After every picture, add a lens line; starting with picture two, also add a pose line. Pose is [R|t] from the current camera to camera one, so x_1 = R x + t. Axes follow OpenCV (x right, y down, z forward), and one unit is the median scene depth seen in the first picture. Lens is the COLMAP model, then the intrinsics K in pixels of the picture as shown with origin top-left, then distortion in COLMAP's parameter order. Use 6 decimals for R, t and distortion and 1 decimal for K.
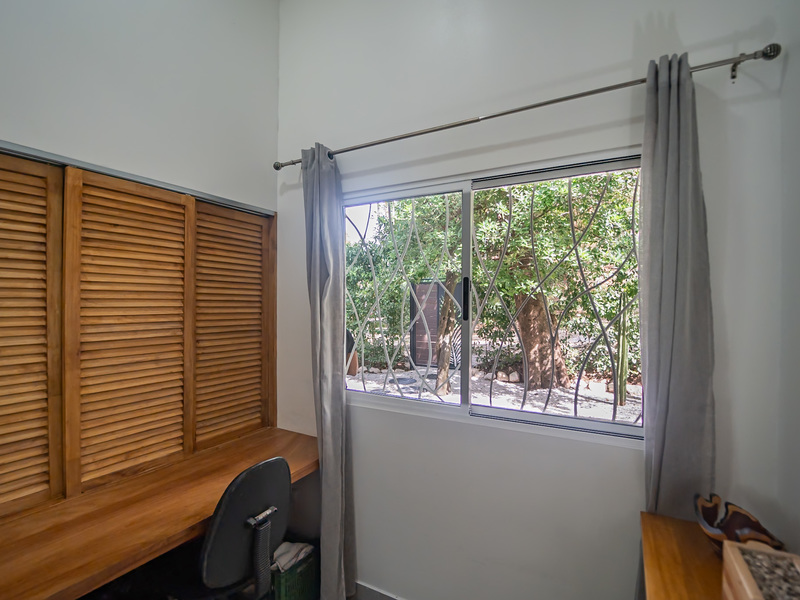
lens RADIAL K [[393.0, 0, 398.0], [0, 393.0, 301.5], [0, 0, 1]] dist [-0.018920, -0.002930]
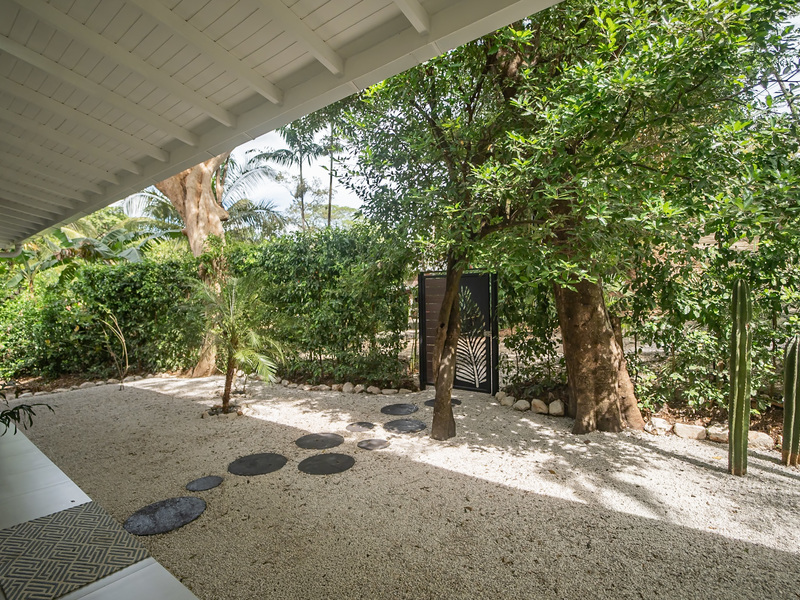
lens RADIAL K [[393.0, 0, 400.5], [0, 393.0, 302.3], [0, 0, 1]] dist [-0.018920, -0.002930]
pose [[0.990443, -0.015271, -0.137071, 0.131586], [0.015566, 0.999878, 0.001081, 0.001889], [0.137038, -0.003204, 0.990561, 0.301694]]
